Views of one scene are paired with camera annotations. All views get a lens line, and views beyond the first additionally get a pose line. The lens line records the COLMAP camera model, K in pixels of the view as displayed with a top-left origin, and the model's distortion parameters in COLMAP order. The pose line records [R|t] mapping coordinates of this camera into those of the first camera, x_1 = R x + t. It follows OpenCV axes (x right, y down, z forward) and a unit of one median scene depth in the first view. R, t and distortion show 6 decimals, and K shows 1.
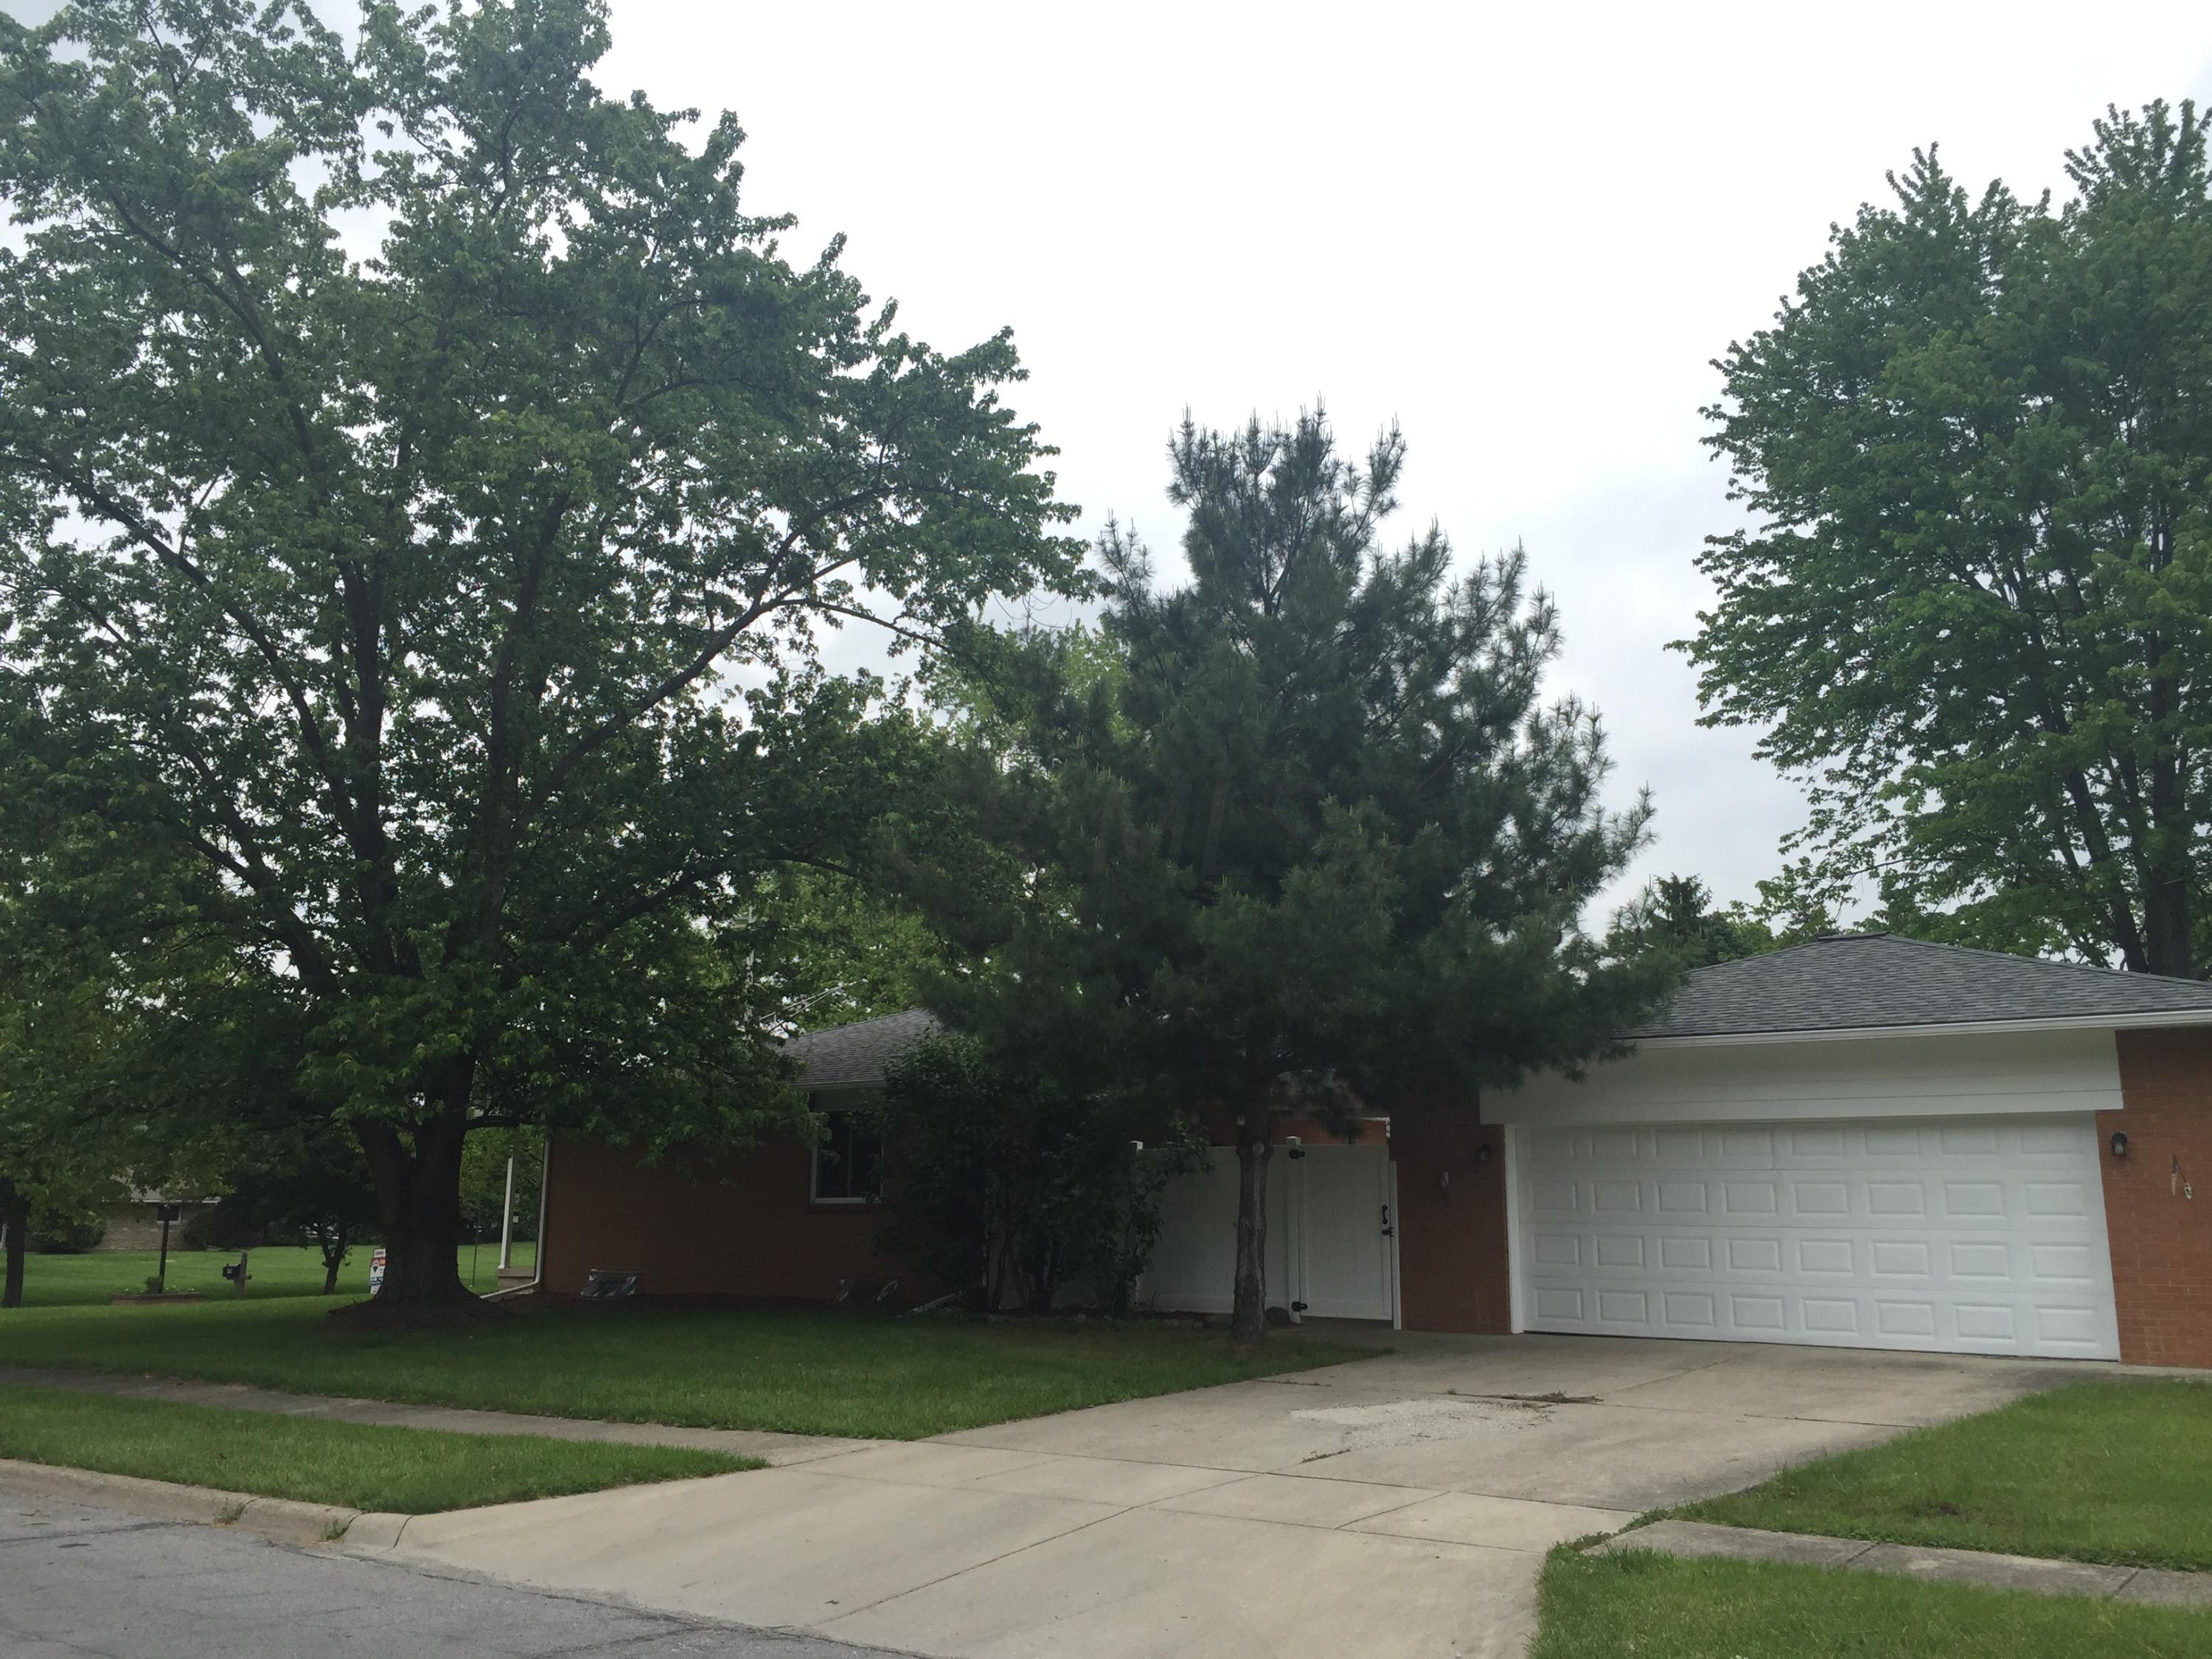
lens RADIAL K [[1881.8, 0, 1113.5], [0, 1881.8, 822.9], [0, 0, 1]] dist [0.080048, -0.096786]
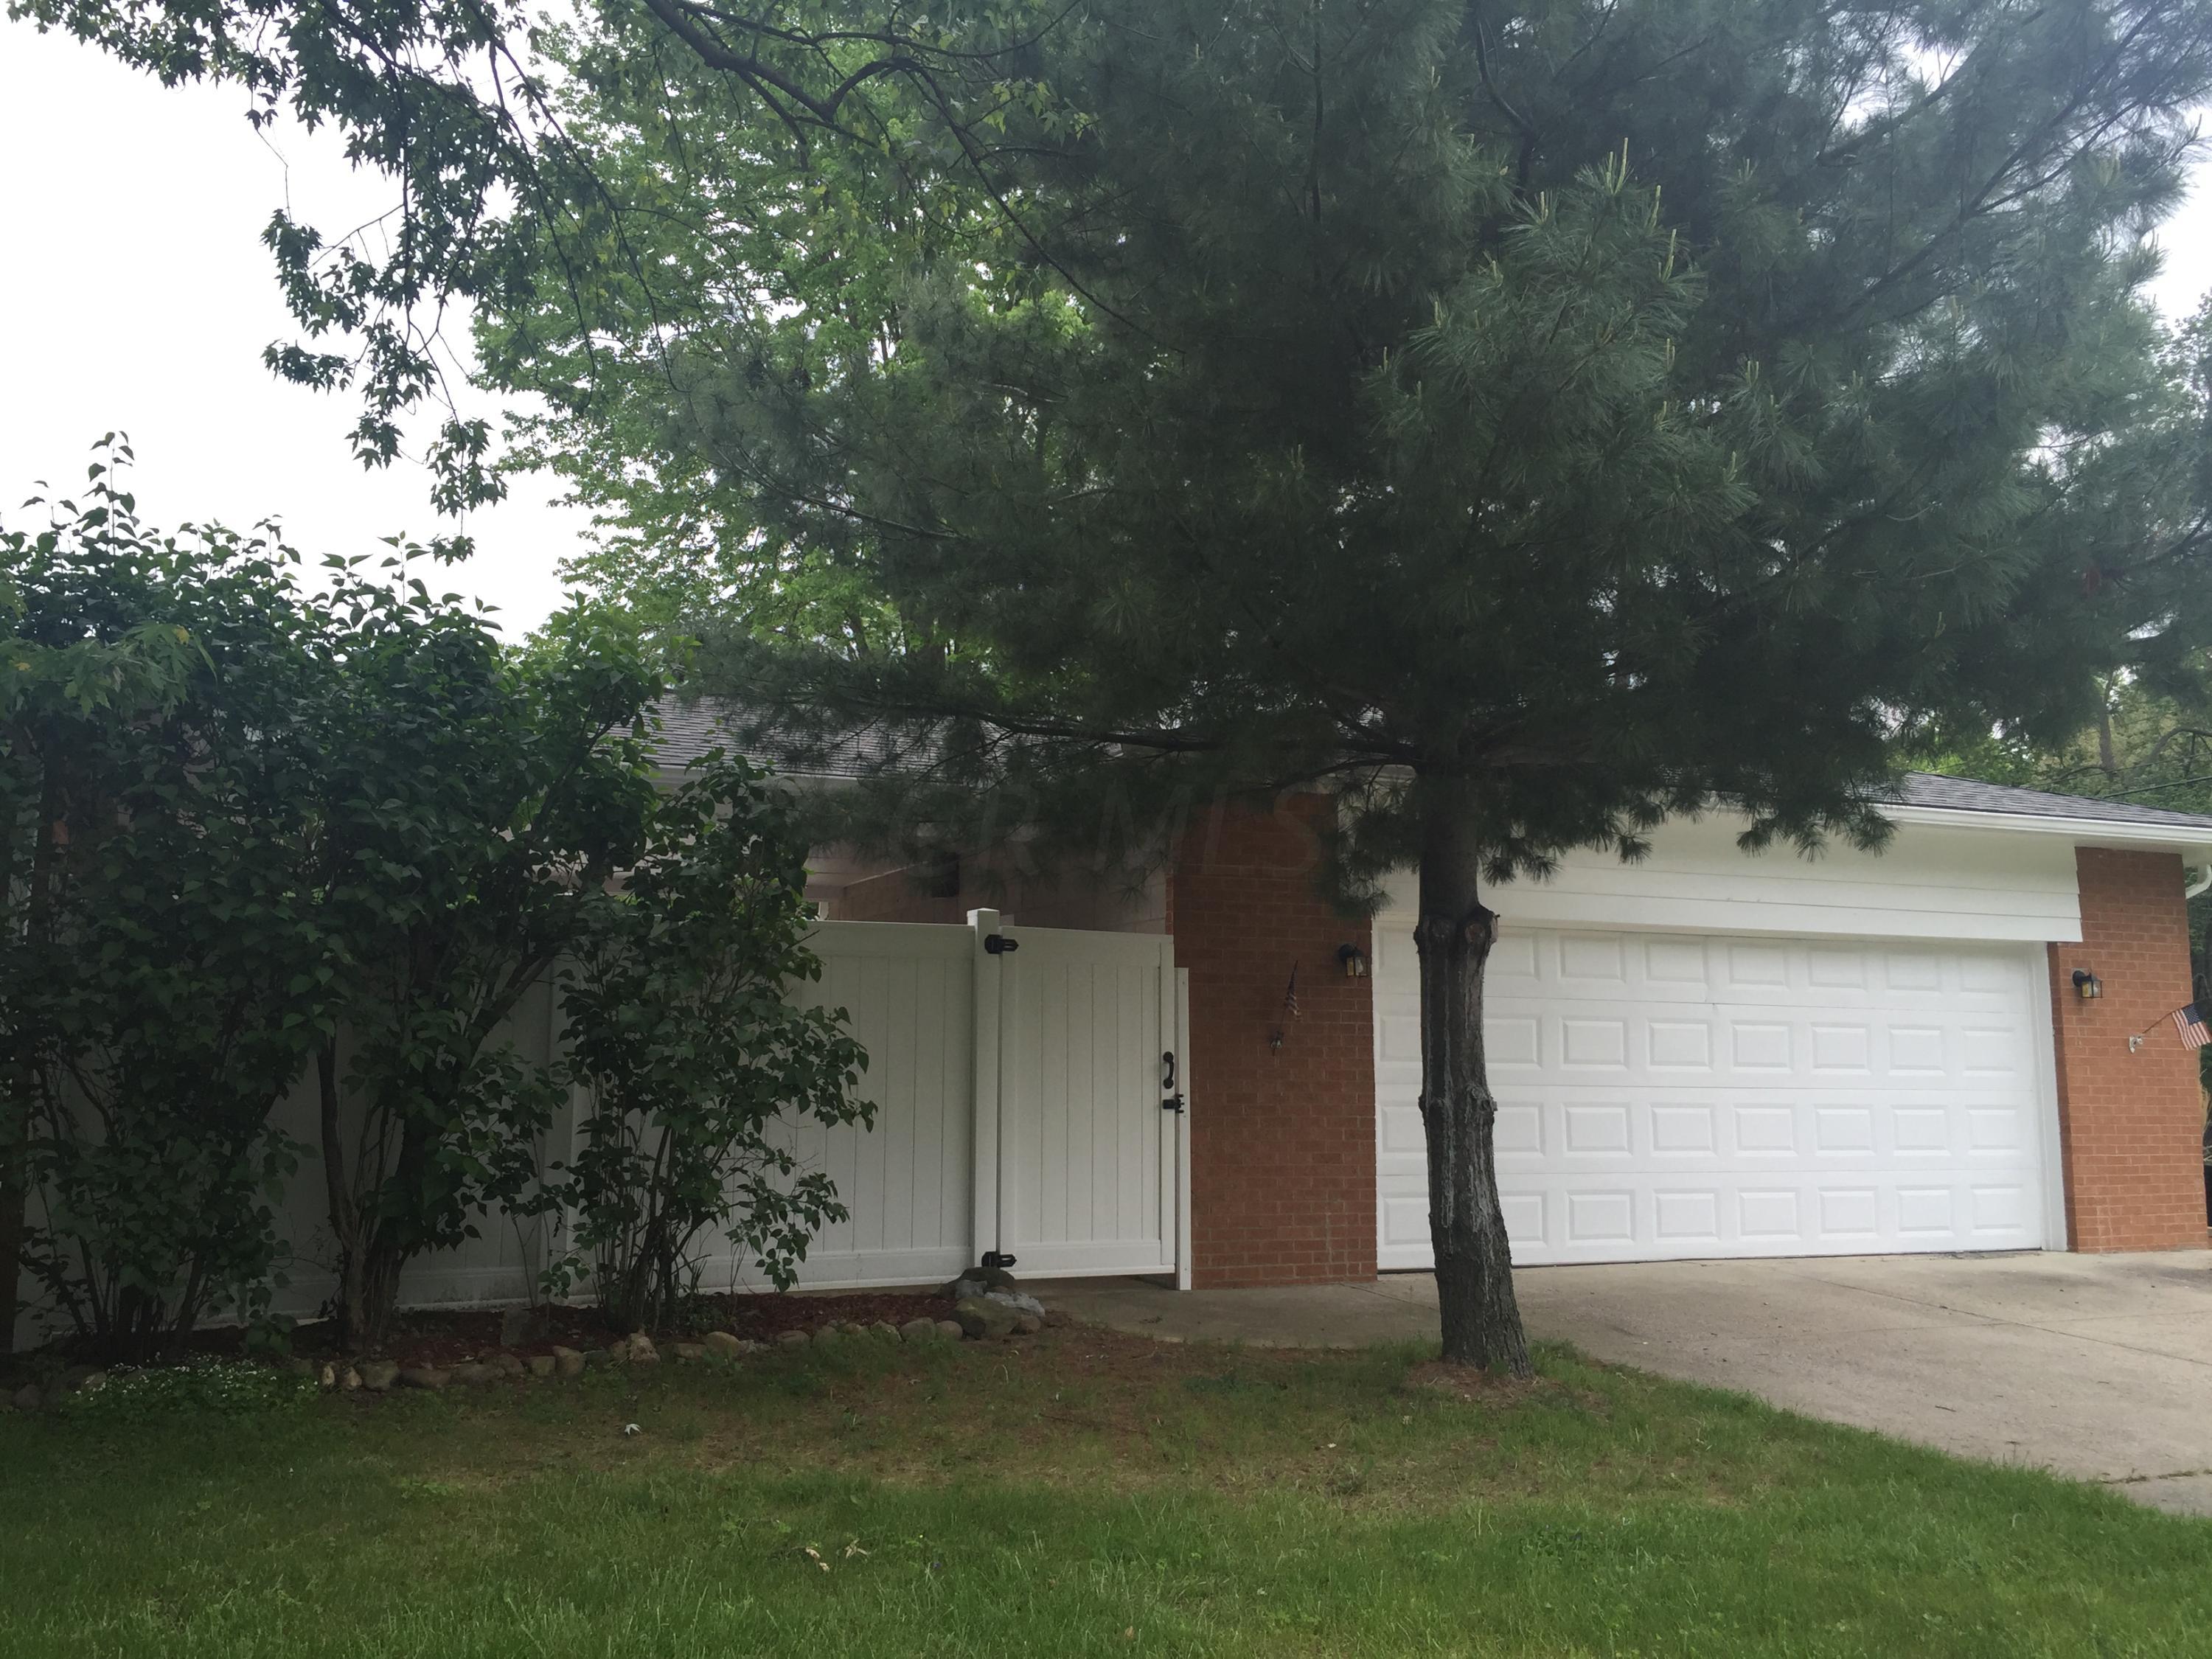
lens RADIAL K [[1881.8, 0, 1113.5], [0, 1881.8, 822.9], [0, 0, 1]] dist [0.080048, -0.096786]
pose [[0.508885, 0.108999, 0.853906, -0.339417], [-0.179492, 0.983584, -0.018584, 0.169691], [-0.841913, -0.143812, 0.520096, 0.836312]]
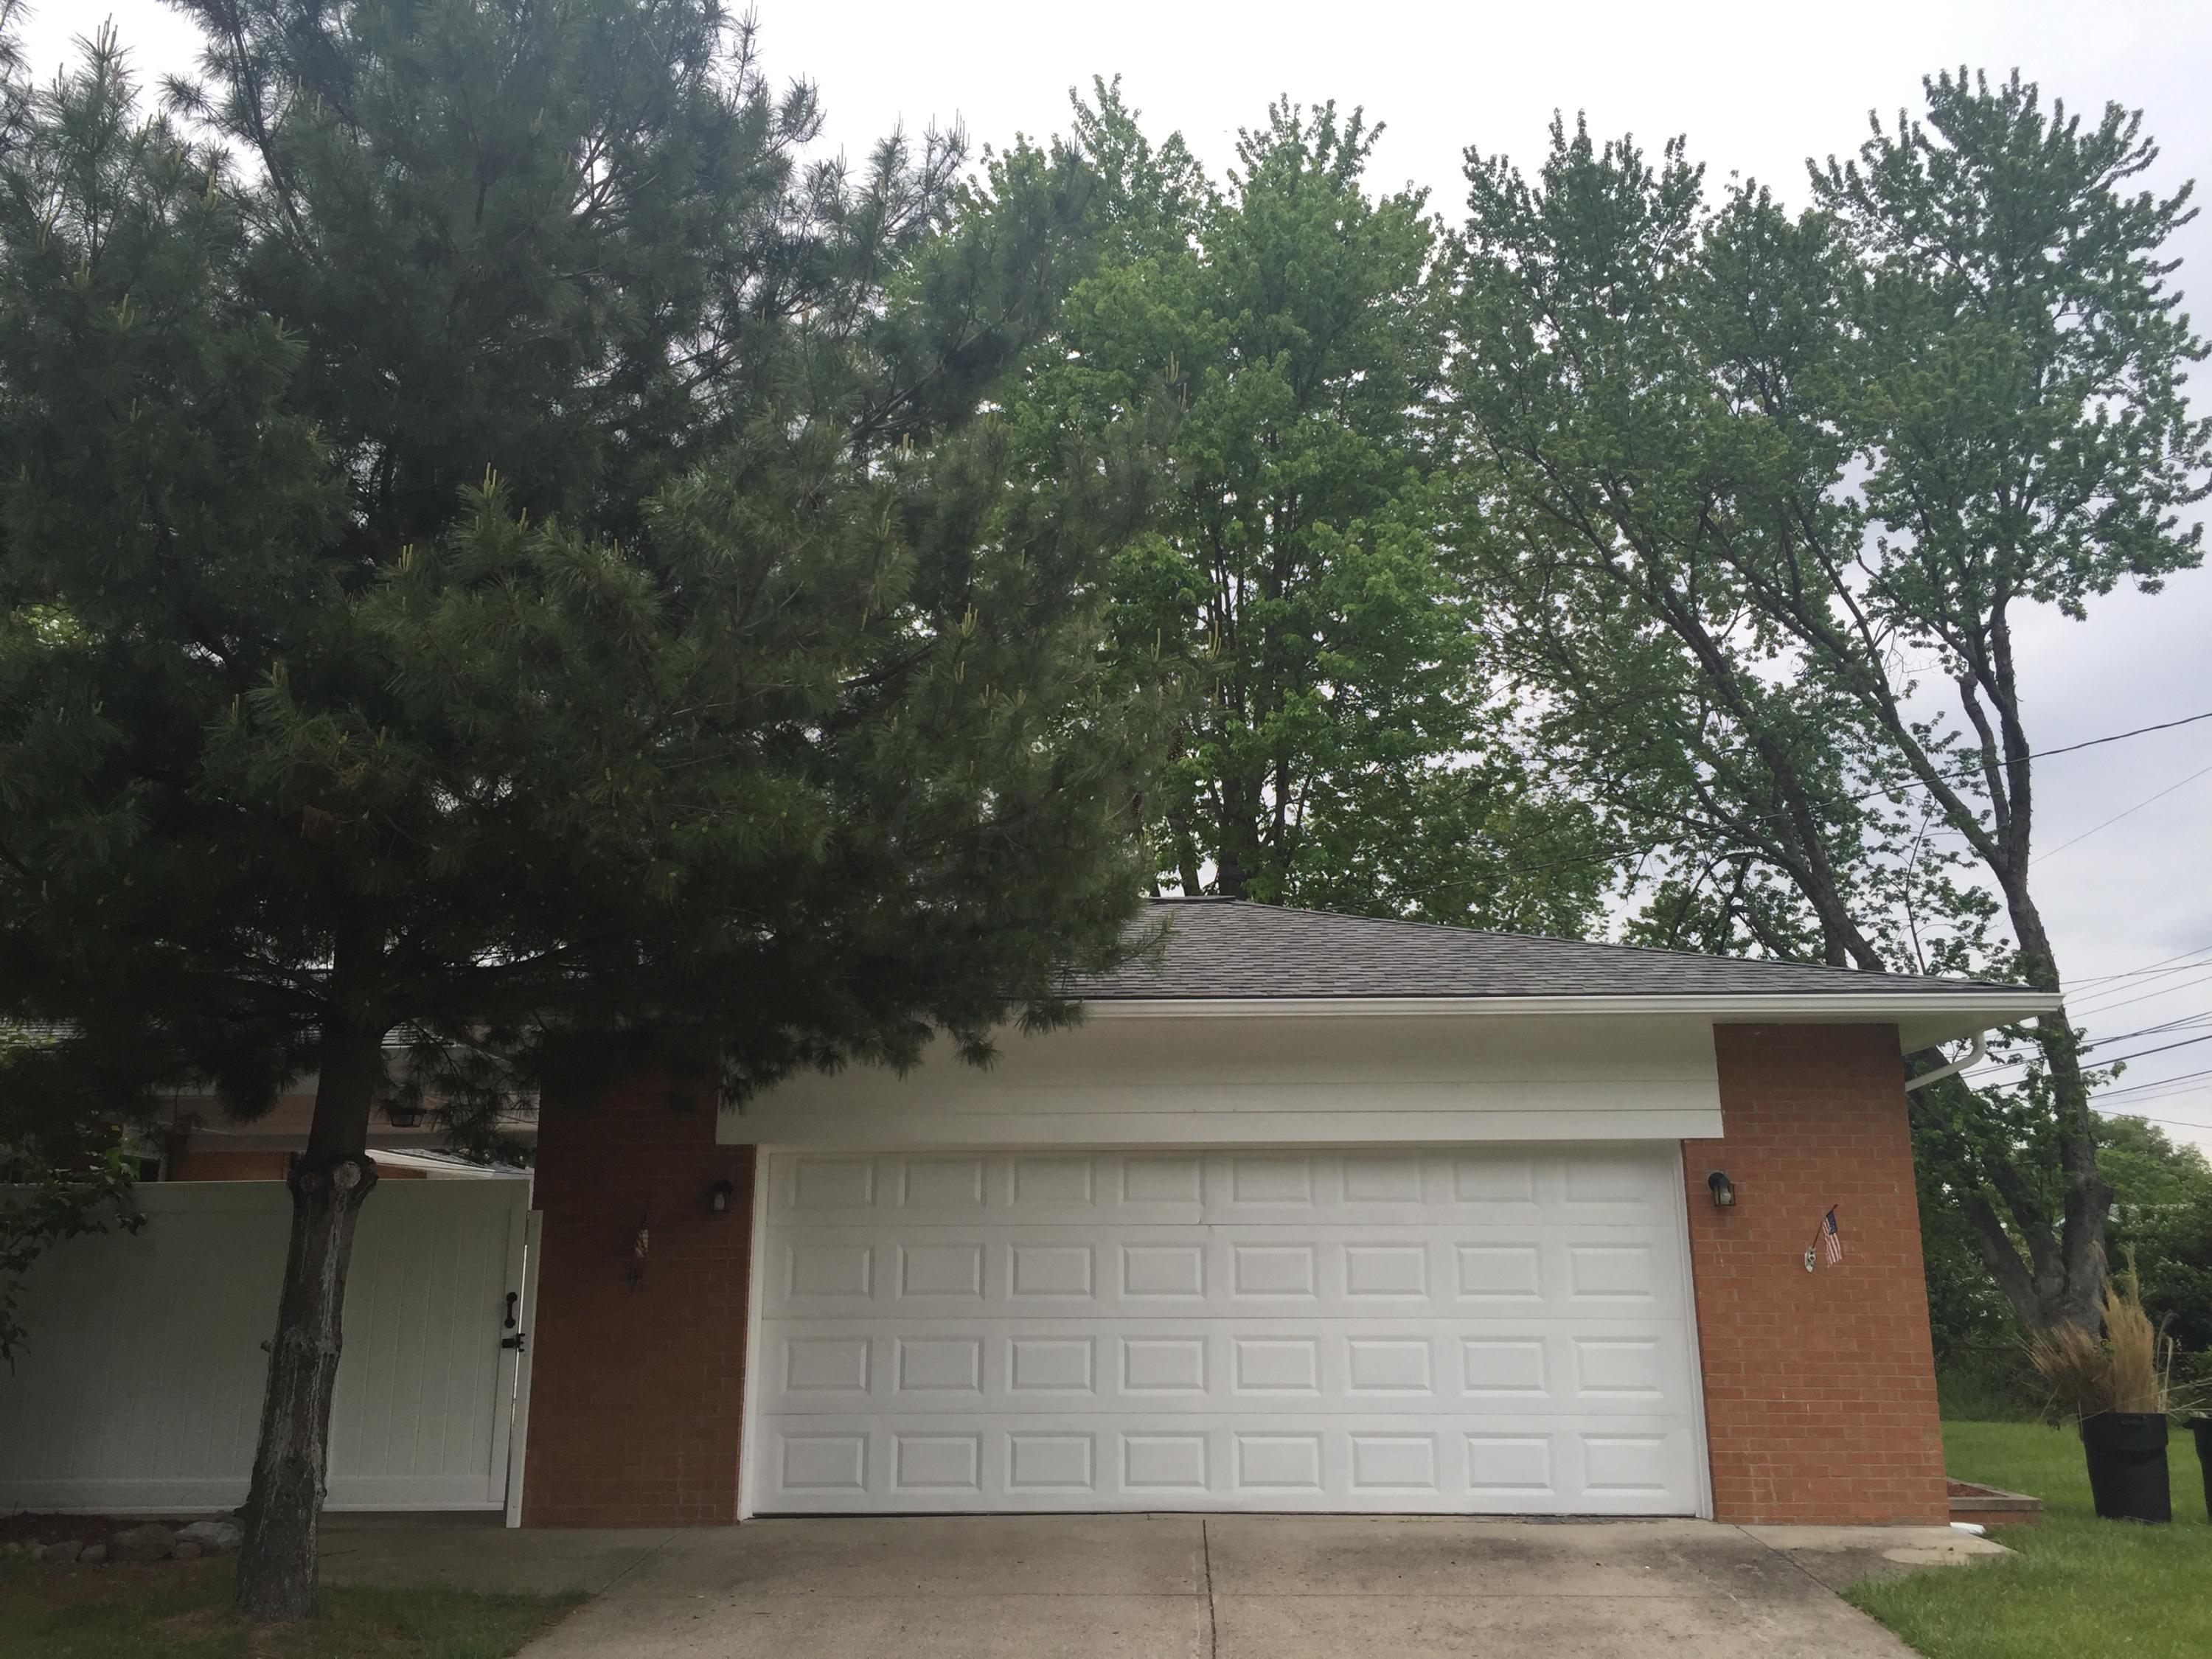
lens RADIAL K [[1881.8, 0, 1113.5], [0, 1881.8, 822.9], [0, 0, 1]] dist [0.080048, -0.096786]
pose [[0.821318, 0.128020, 0.555921, -0.038044], [-0.108272, 0.991764, -0.068428, 0.097195], [-0.560102, -0.003990, 0.828414, 0.502906]]
